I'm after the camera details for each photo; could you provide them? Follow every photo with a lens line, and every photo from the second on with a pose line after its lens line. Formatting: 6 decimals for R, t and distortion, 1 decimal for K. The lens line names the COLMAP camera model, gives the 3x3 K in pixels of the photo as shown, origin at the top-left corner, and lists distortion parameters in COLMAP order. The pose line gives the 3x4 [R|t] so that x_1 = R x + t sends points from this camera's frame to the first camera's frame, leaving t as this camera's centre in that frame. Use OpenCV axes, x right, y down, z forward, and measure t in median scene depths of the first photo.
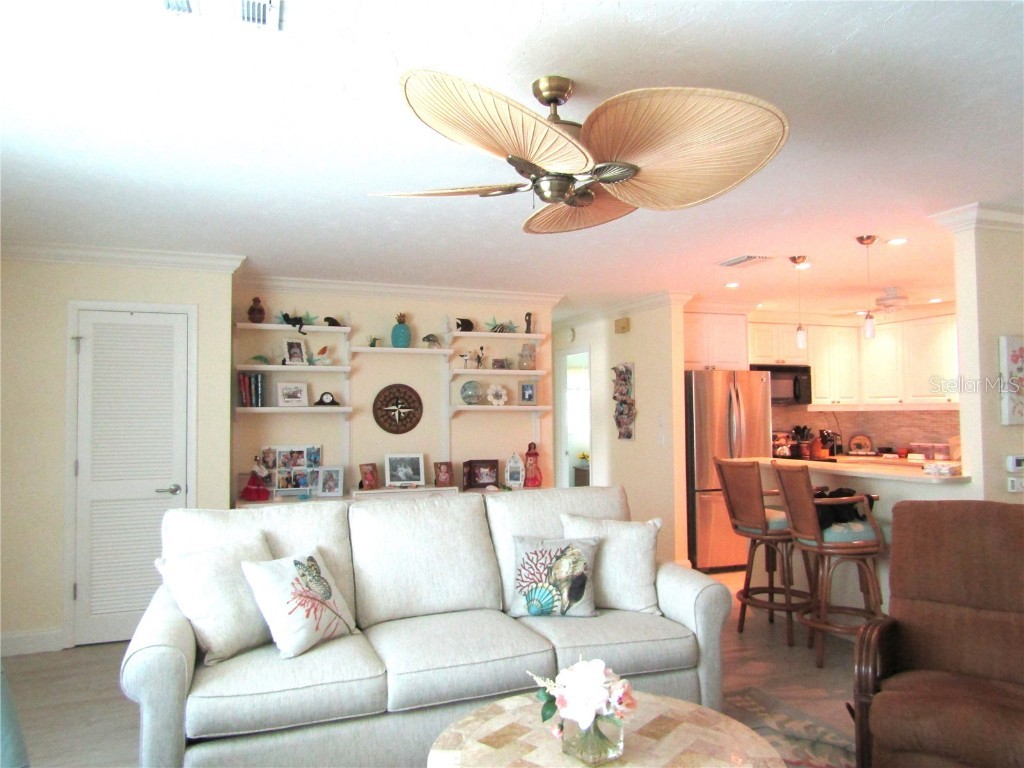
lens RADIAL K [[732.3, 0, 512.0], [0, 732.3, 384.0], [0, 0, 1]] dist [-0.005854, 0.001994]
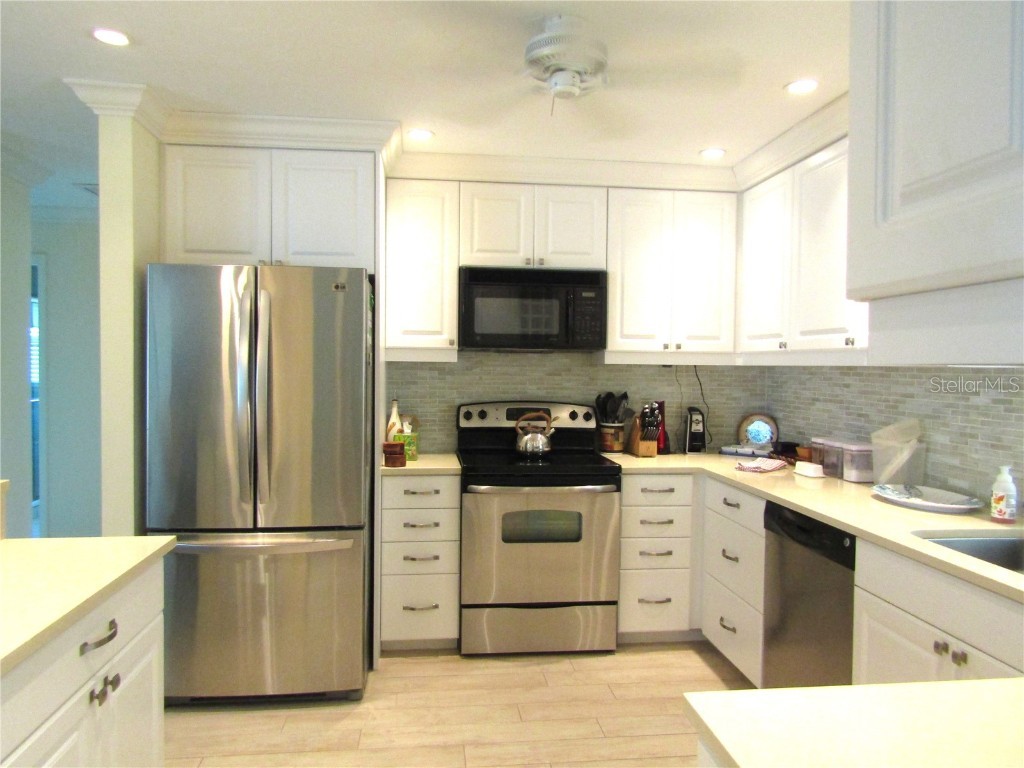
lens RADIAL K [[732.3, 0, 512.0], [0, 732.3, 384.0], [0, 0, 1]] dist [-0.005854, 0.001994]
pose [[0.967012, 0.026356, -0.253364, 0.463991], [-0.009452, 0.997661, 0.067705, 0.017742], [0.254555, -0.063077, 0.964999, 0.497849]]
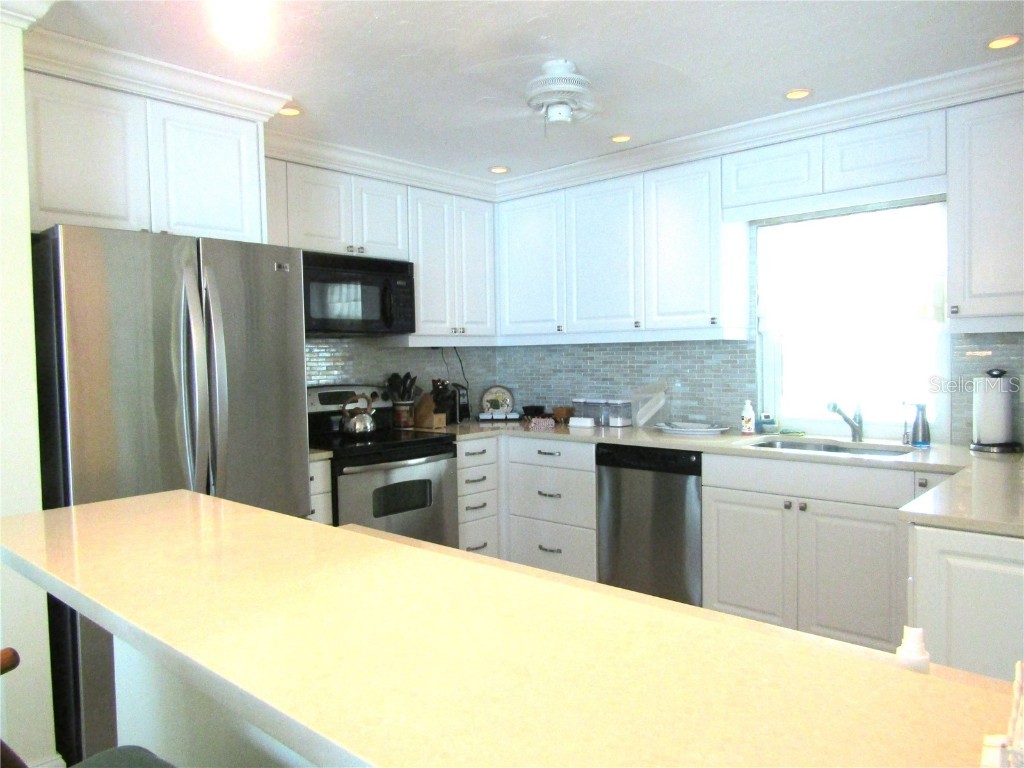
lens RADIAL K [[732.3, 0, 512.0], [0, 732.3, 384.0], [0, 0, 1]] dist [-0.005854, 0.001994]
pose [[0.898044, -0.026366, 0.439115, 0.230257], [-0.006773, 0.997255, 0.073731, 0.024042], [-0.439854, -0.069188, 0.895400, 0.470254]]
